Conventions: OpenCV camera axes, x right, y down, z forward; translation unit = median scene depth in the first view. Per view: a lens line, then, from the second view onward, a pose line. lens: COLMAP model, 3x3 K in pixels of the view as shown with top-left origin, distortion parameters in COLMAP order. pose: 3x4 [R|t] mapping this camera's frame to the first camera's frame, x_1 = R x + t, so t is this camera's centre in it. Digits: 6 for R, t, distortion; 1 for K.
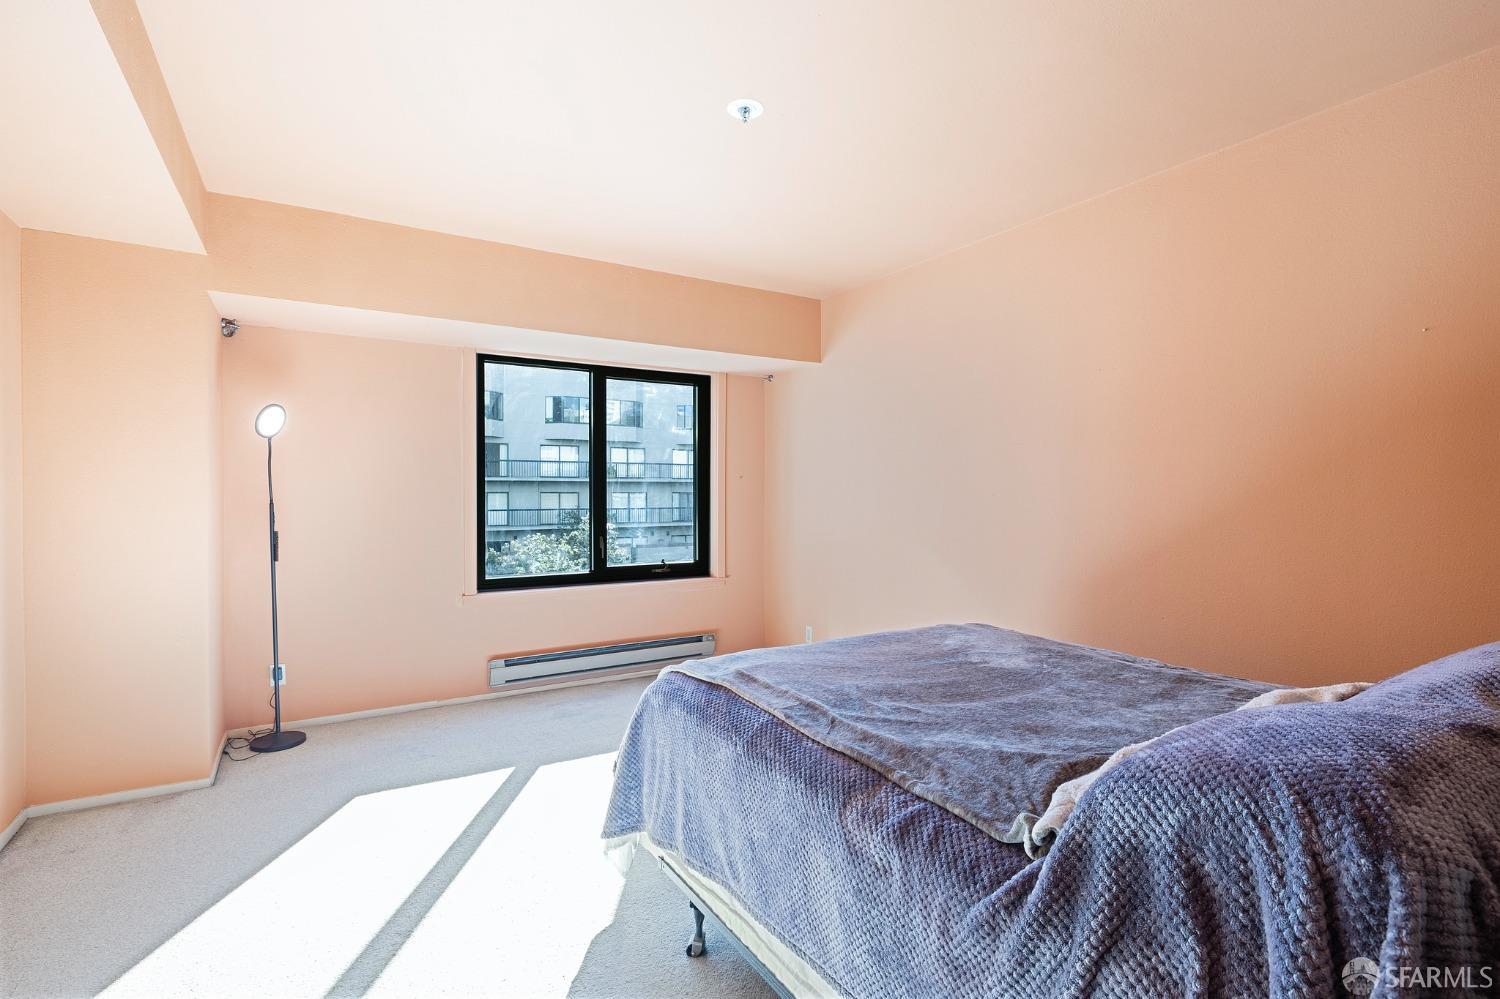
lens RADIAL K [[727.8, 0, 760.4], [0, 727.8, 500.8], [0, 0, 1]] dist [0.004264, 0.000493]
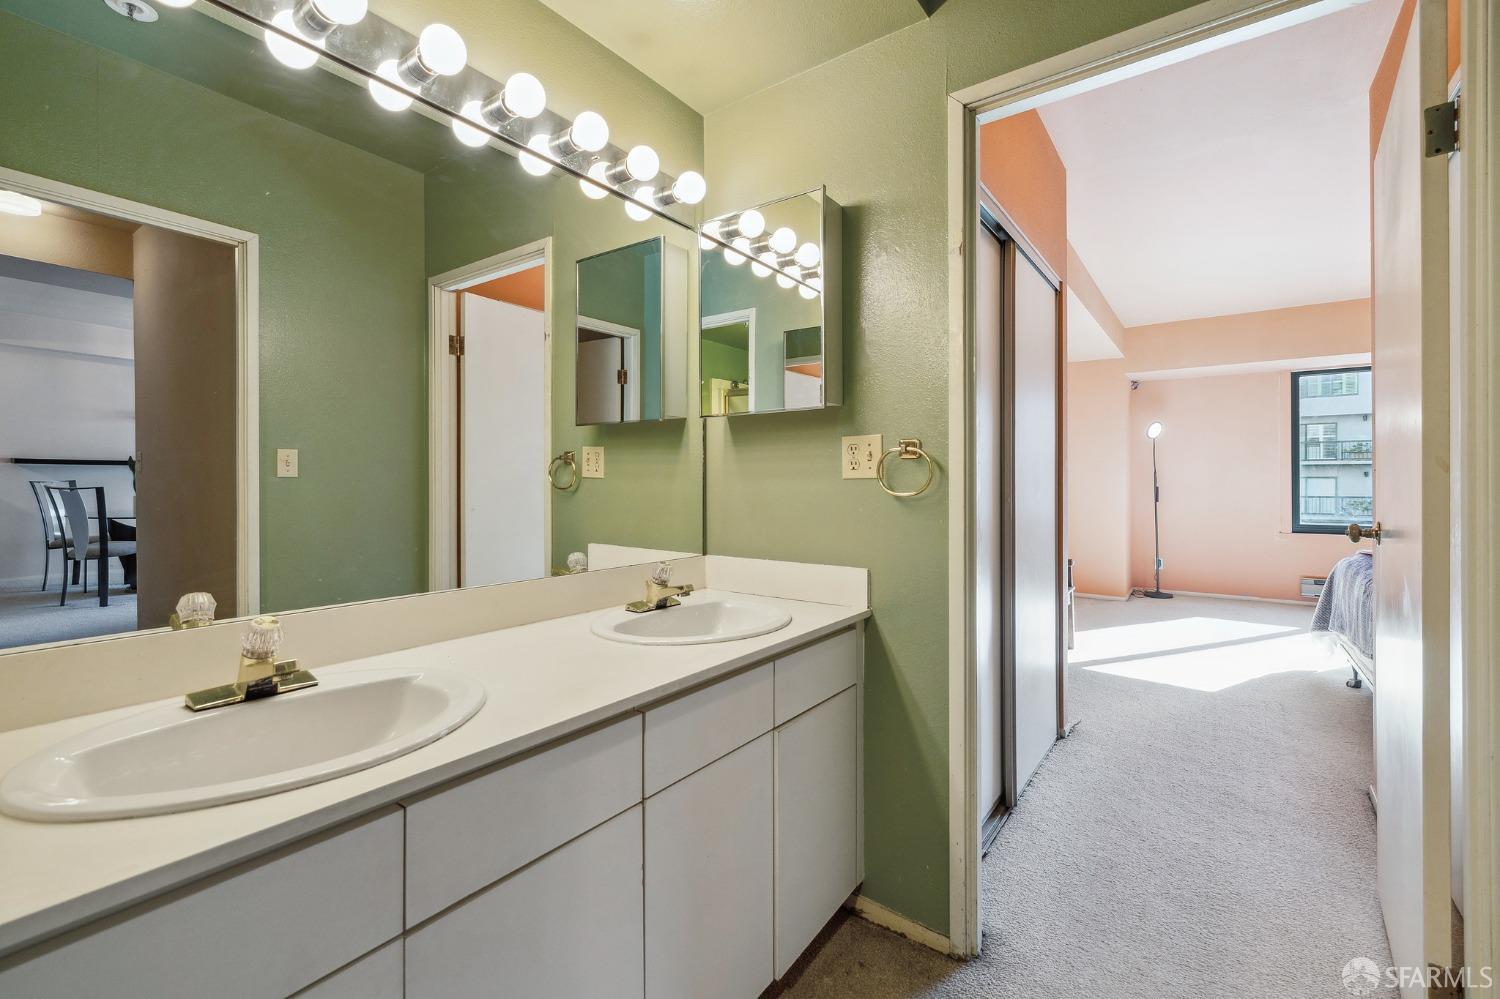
lens RADIAL K [[634.1, 0, 745.0], [0, 634.1, 483.5], [0, 0, 1]] dist [0.010092, -0.000588]
pose [[0.371100, 0.001817, -0.928591, 0.489614], [-0.003696, 0.999993, 0.000480, 0.036193], [0.928585, 0.003254, 0.371104, -0.630925]]
